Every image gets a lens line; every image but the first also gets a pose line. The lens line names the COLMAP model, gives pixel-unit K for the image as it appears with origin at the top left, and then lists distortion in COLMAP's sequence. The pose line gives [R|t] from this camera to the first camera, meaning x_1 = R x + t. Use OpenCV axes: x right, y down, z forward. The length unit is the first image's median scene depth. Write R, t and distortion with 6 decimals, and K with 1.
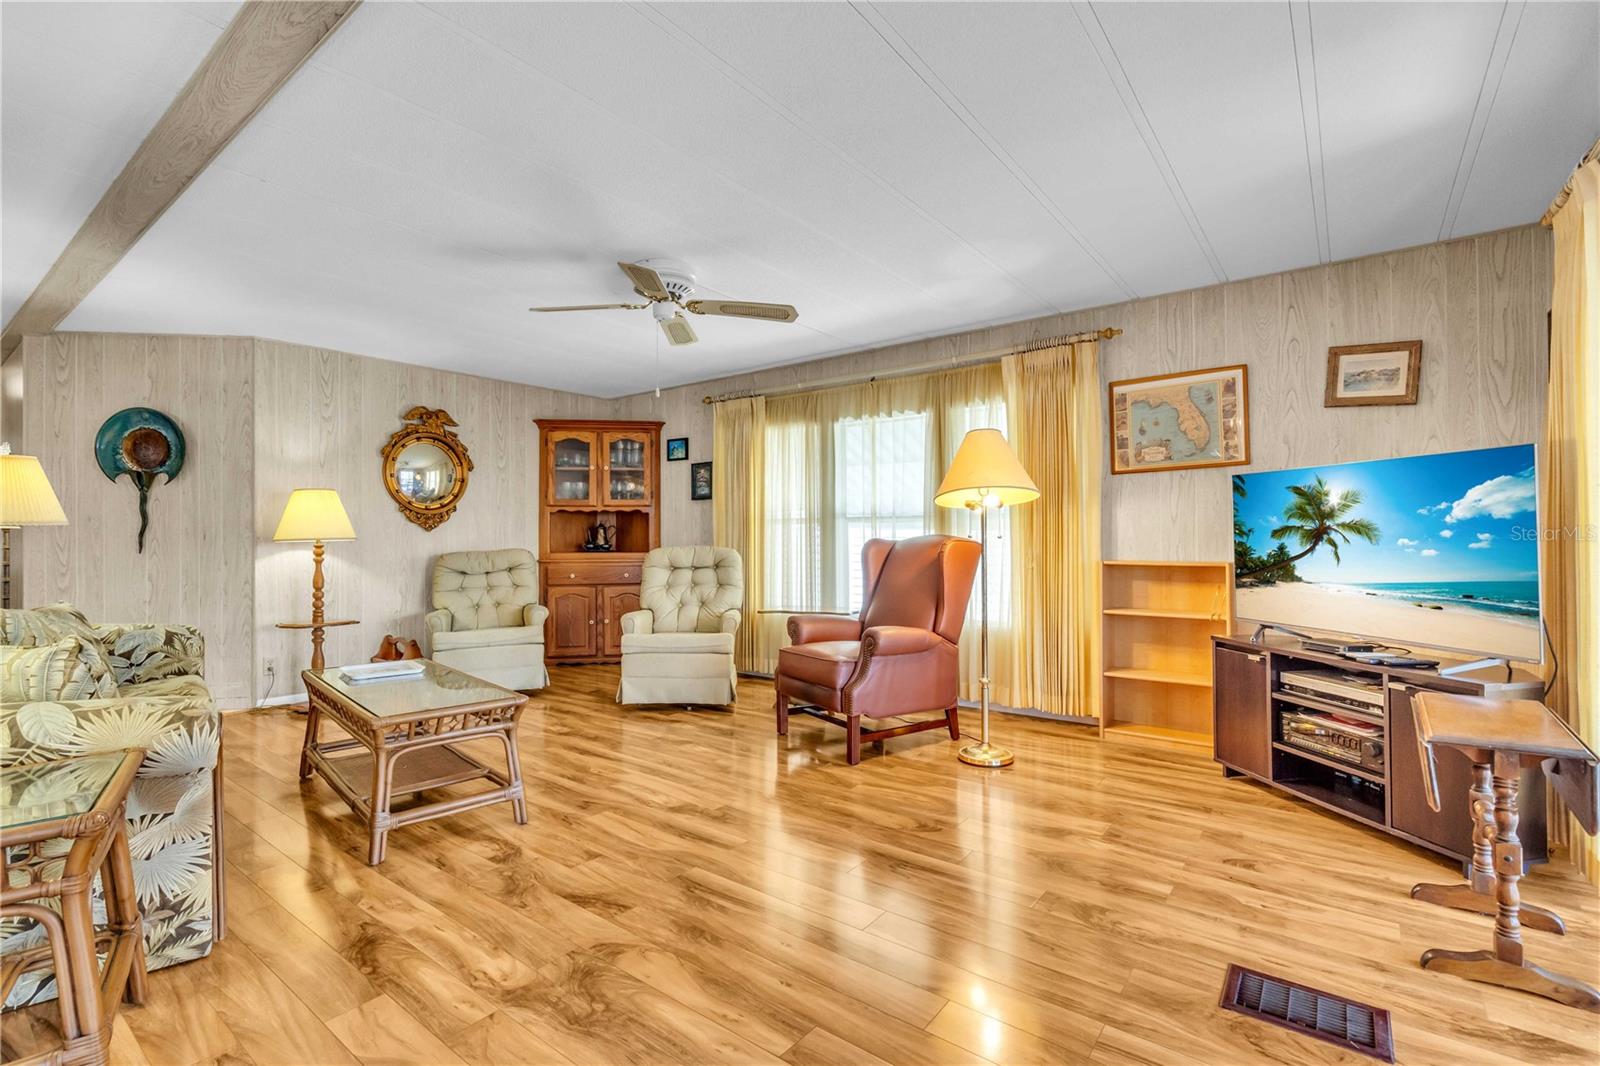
lens RADIAL K [[720.1, 0, 801.5], [0, 720.1, 528.2], [0, 0, 1]] dist [-0.008839, 0.003077]
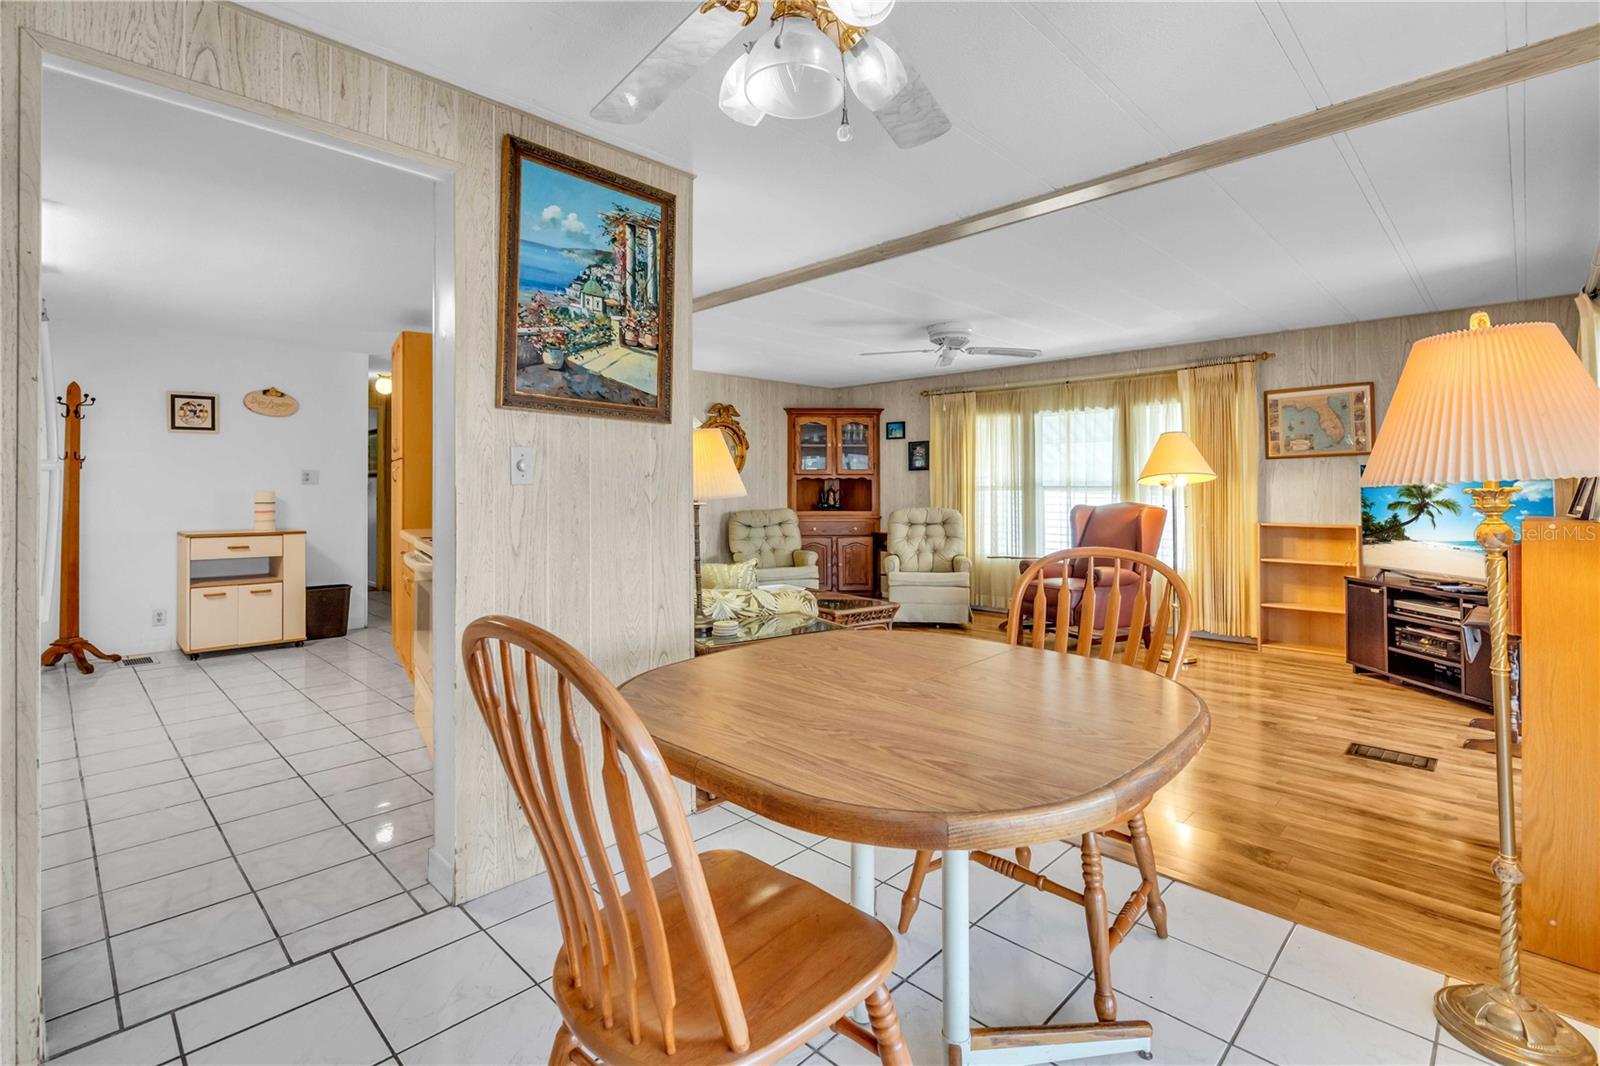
lens RADIAL K [[734.5, 0, 811.7], [0, 734.5, 476.9], [0, 0, 1]] dist [-0.002022, 0.001697]
pose [[0.992927, 0.001582, -0.118718, -0.227586], [-0.002051, 0.999991, -0.003832, -0.030263], [0.118711, 0.004049, 0.992921, -0.425169]]
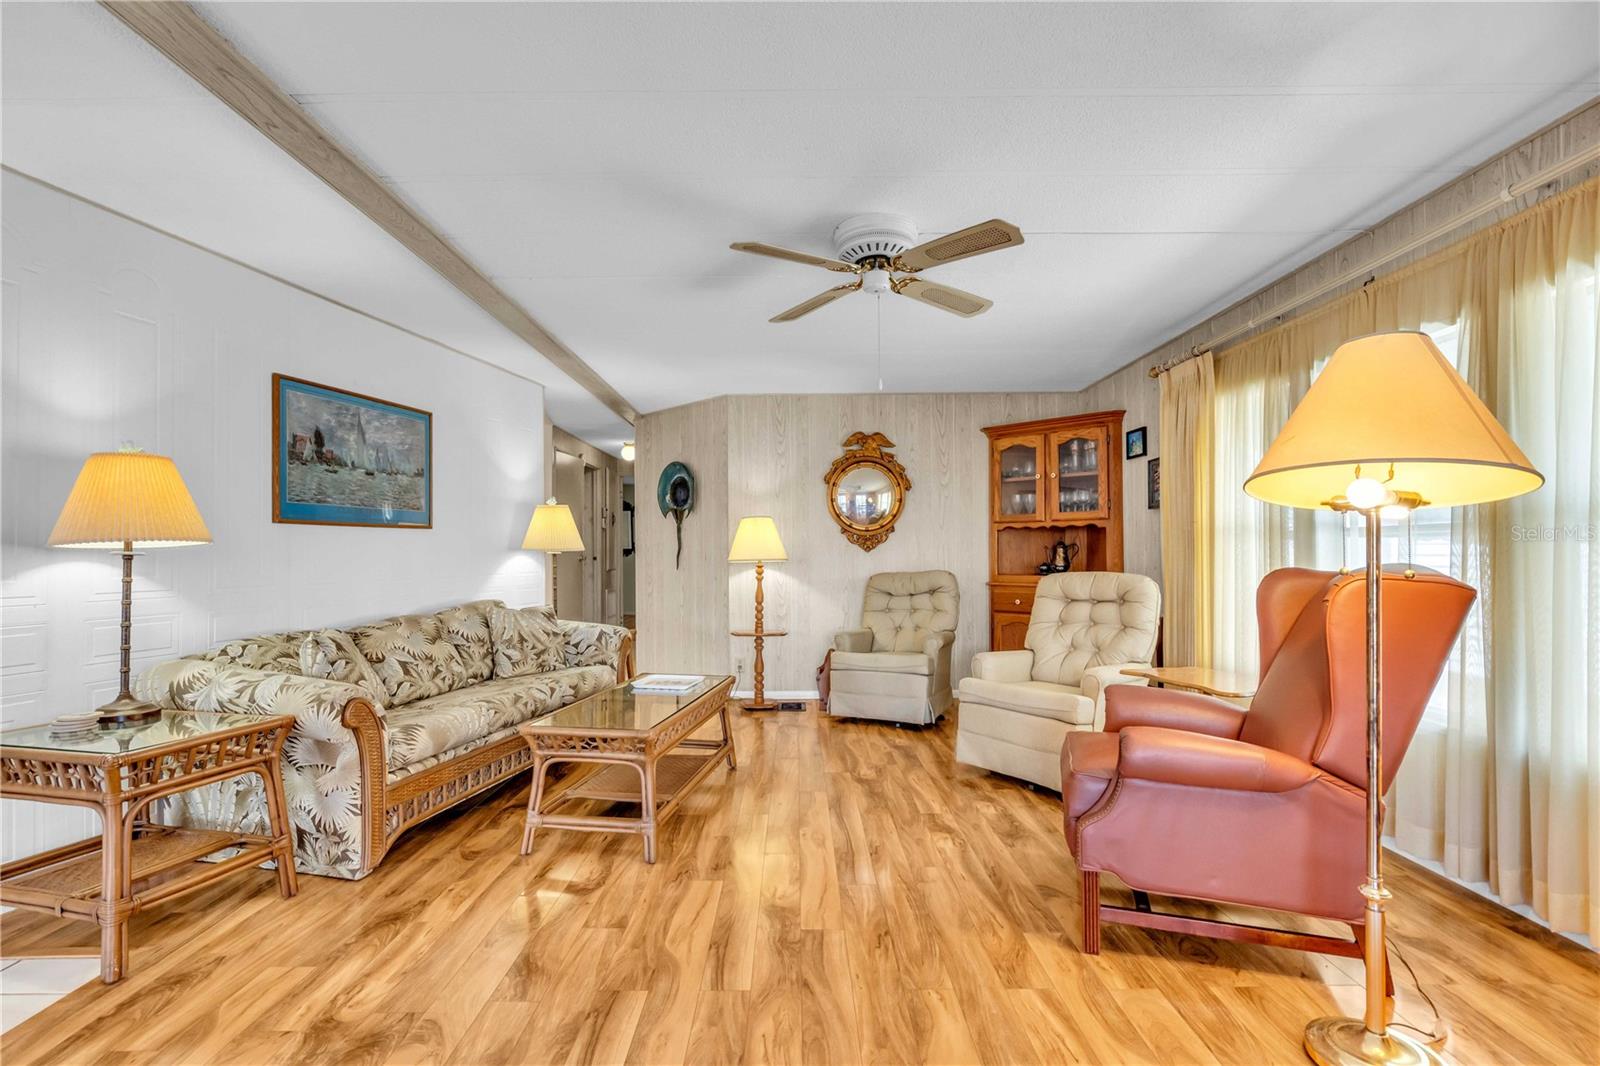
lens RADIAL K [[734.5, 0, 791.3], [0, 734.5, 538.8], [0, 0, 1]] dist [-0.002022, 0.001697]
pose [[0.606917, -0.013995, -0.794642, 0.306465], [0.011625, 0.999894, -0.008731, -0.007931], [0.794680, -0.003939, 0.607015, 0.328067]]
